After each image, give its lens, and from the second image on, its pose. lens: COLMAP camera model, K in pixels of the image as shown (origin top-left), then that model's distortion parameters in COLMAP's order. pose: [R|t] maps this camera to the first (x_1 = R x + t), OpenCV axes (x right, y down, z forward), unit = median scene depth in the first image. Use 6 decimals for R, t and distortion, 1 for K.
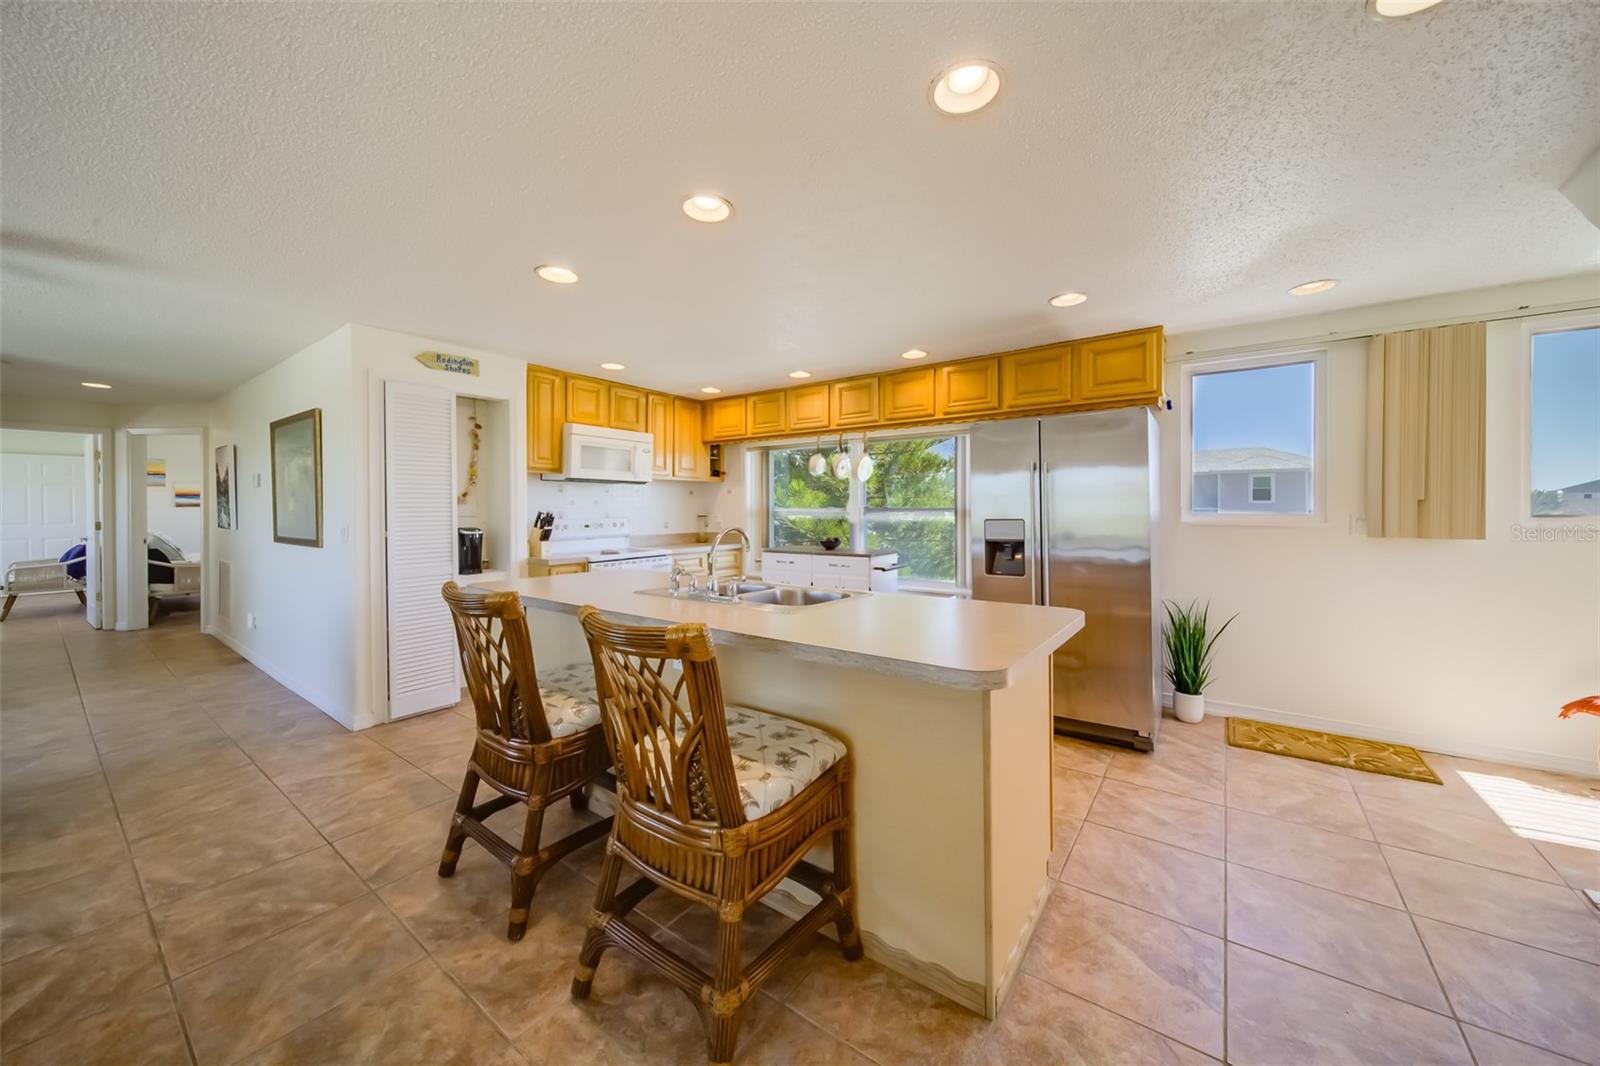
lens RADIAL K [[572.8, 0, 799.8], [0, 572.8, 517.7], [0, 0, 1]] dist [-0.002996, -0.000206]
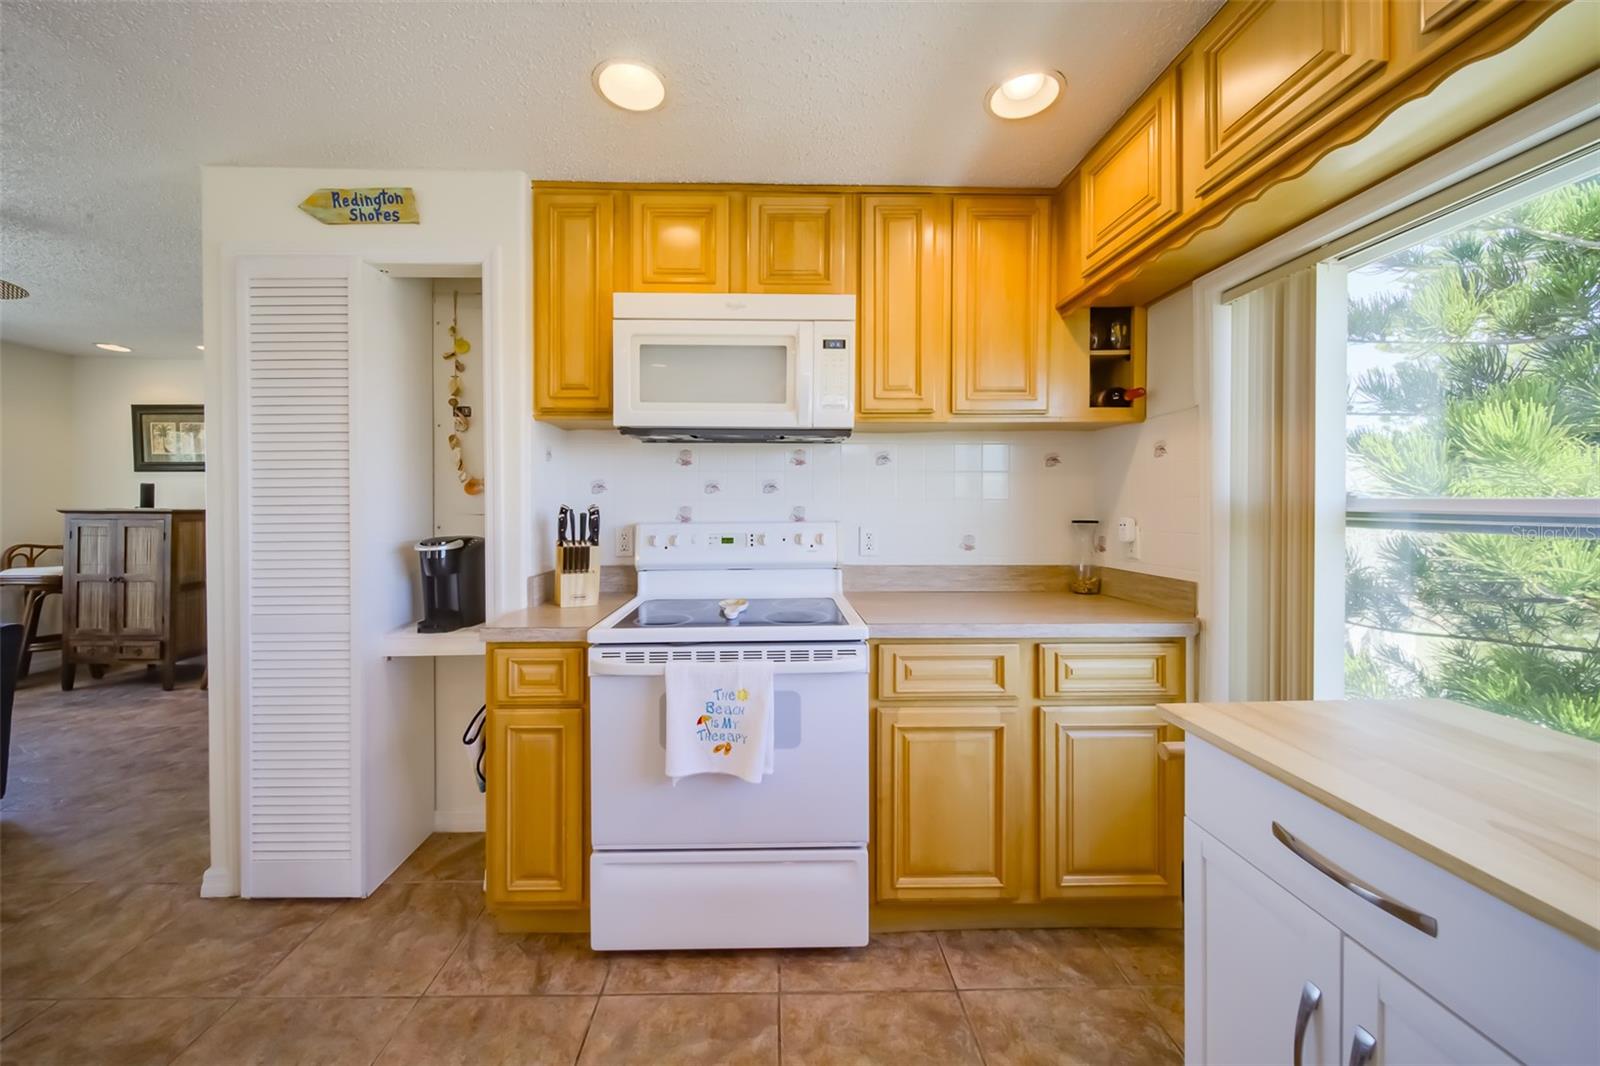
lens RADIAL K [[572.8, 0, 778.8], [0, 572.8, 505.2], [0, 0, 1]] dist [-0.002996, -0.000206]
pose [[0.602857, 0.007734, -0.797812, 0.003422], [-0.015705, 0.999874, -0.002174, -0.011933], [0.797695, 0.013841, 0.602903, 0.767169]]
